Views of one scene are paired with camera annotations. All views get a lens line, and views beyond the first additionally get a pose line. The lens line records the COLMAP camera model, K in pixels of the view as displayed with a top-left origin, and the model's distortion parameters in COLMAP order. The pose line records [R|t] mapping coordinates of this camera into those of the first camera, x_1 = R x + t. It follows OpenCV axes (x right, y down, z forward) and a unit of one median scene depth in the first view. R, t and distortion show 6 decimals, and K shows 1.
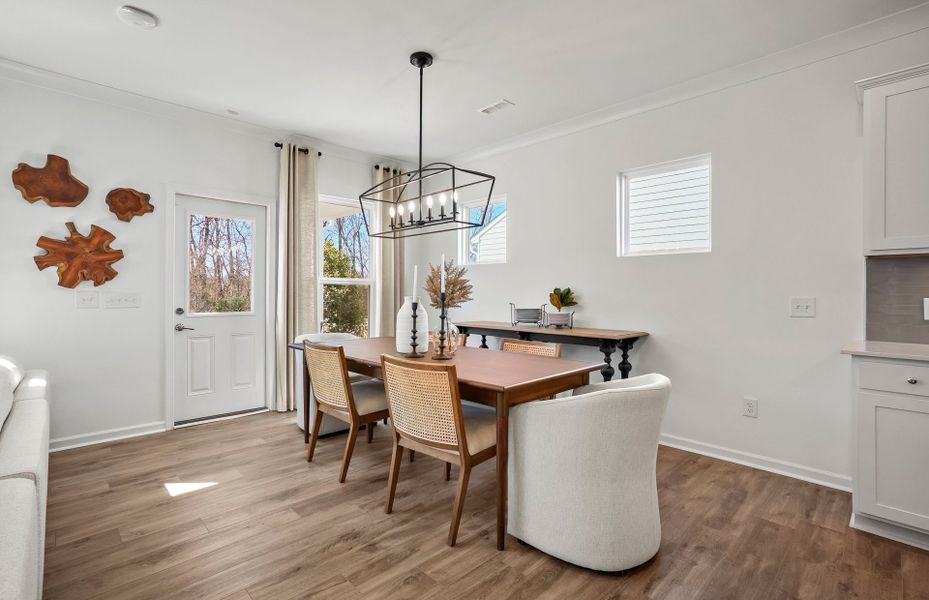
lens RADIAL K [[430.2, 0, 463.3], [0, 430.2, 290.7], [0, 0, 1]] dist [-0.039836, 0.020412]
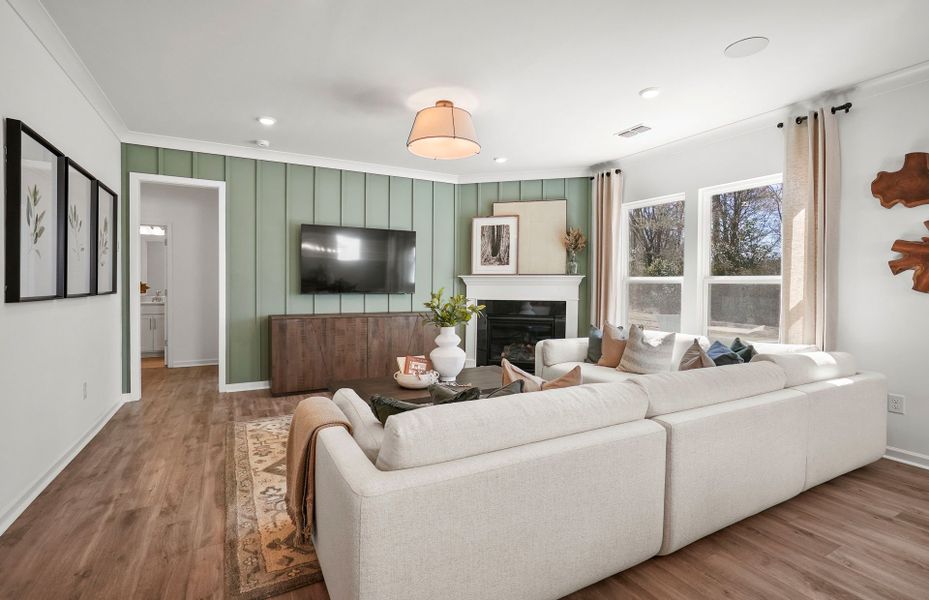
lens RADIAL K [[430.2, 0, 463.3], [0, 430.2, 290.7], [0, 0, 1]] dist [-0.039836, 0.020412]
pose [[-0.269577, 0.010533, -0.962921, 0.220880], [-0.008488, 0.999875, 0.013313, -0.015096], [0.962942, 0.011762, -0.269454, 0.284697]]
